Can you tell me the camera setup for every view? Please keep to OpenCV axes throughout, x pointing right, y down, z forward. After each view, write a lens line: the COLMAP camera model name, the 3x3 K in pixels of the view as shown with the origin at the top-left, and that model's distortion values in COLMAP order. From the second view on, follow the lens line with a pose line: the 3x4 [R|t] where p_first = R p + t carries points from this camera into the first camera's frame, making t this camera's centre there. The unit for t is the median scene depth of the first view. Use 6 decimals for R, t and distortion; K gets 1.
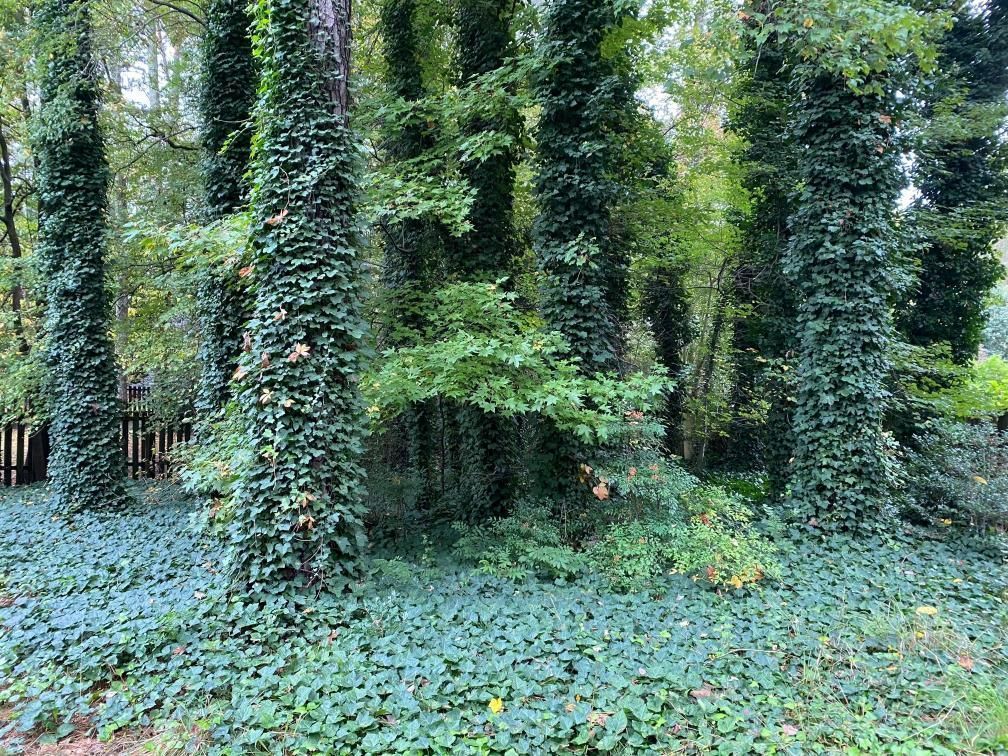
lens RADIAL K [[752.6, 0, 500.1], [0, 752.6, 352.3], [0, 0, 1]] dist [0.062146, -0.000246]
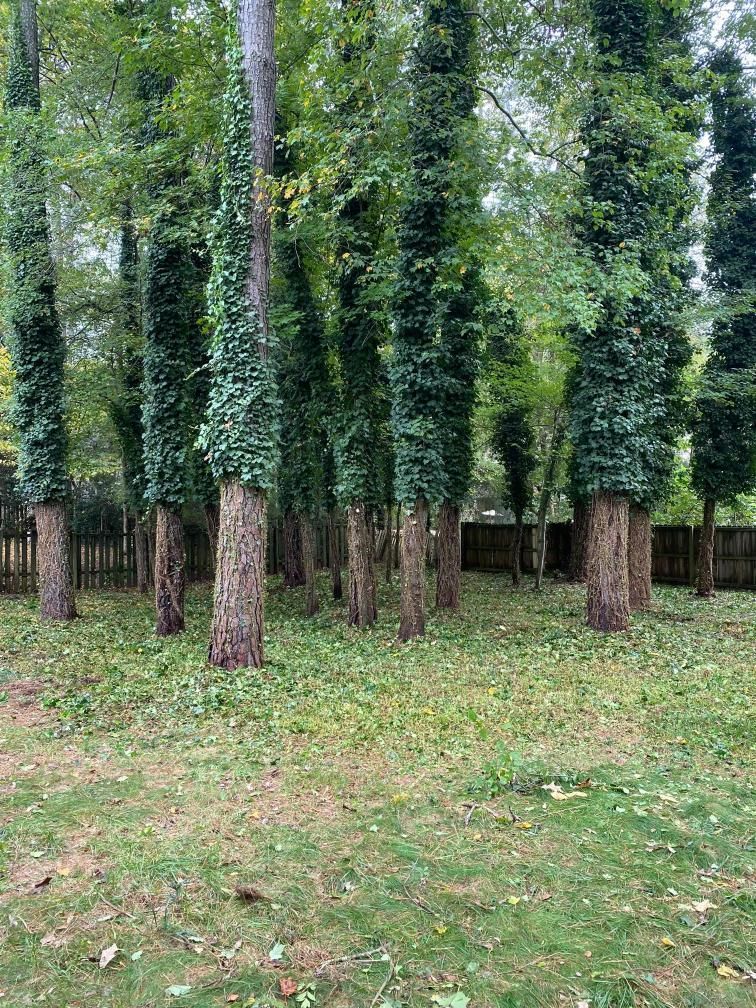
lens RADIAL K [[694.7, 0, 378.0], [0, 694.7, 504.0], [0, 0, 1]] dist [0.111862, -0.182088]
pose [[0.999996, -0.002759, 0.000947, 0.019249], [0.002710, 0.998831, 0.048256, -0.049247], [-0.001079, -0.048253, 0.998835, -0.317136]]
